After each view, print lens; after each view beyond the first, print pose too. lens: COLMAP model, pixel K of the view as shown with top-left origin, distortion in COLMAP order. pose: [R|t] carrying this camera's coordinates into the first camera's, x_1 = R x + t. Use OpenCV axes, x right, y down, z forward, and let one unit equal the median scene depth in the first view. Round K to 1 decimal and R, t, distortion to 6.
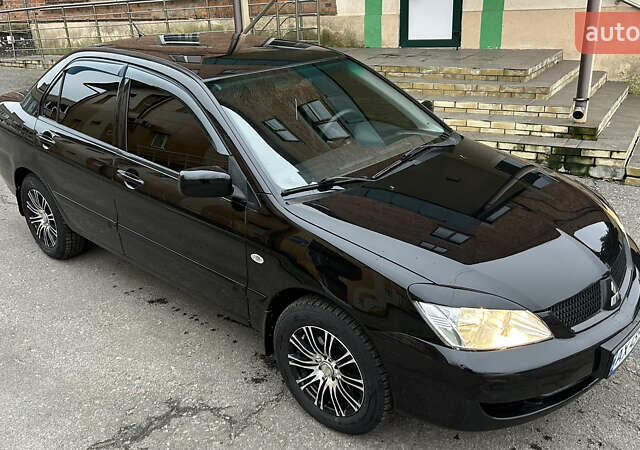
lens RADIAL K [[566.6, 0, 320.0], [0, 566.6, 225.0], [0, 0, 1]] dist [0.004225, -0.004752]
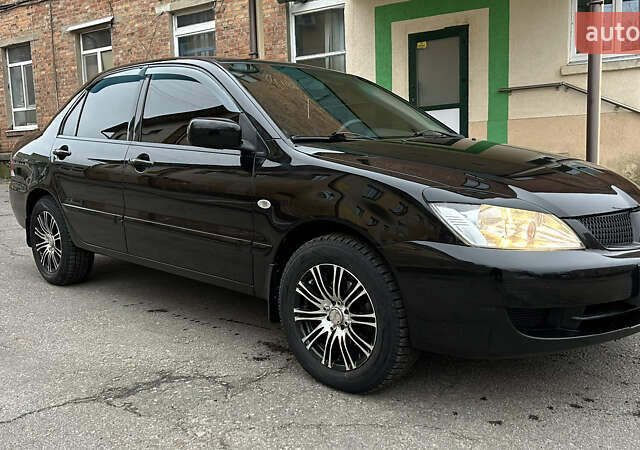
lens RADIAL K [[566.6, 0, 320.0], [0, 566.6, 225.0], [0, 0, 1]] dist [0.004225, -0.004752]
pose [[0.999666, 0.010605, -0.023567, 0.006455], [-0.015923, 0.971029, -0.238431, 0.317099], [0.020356, 0.238727, 0.970873, 0.080169]]
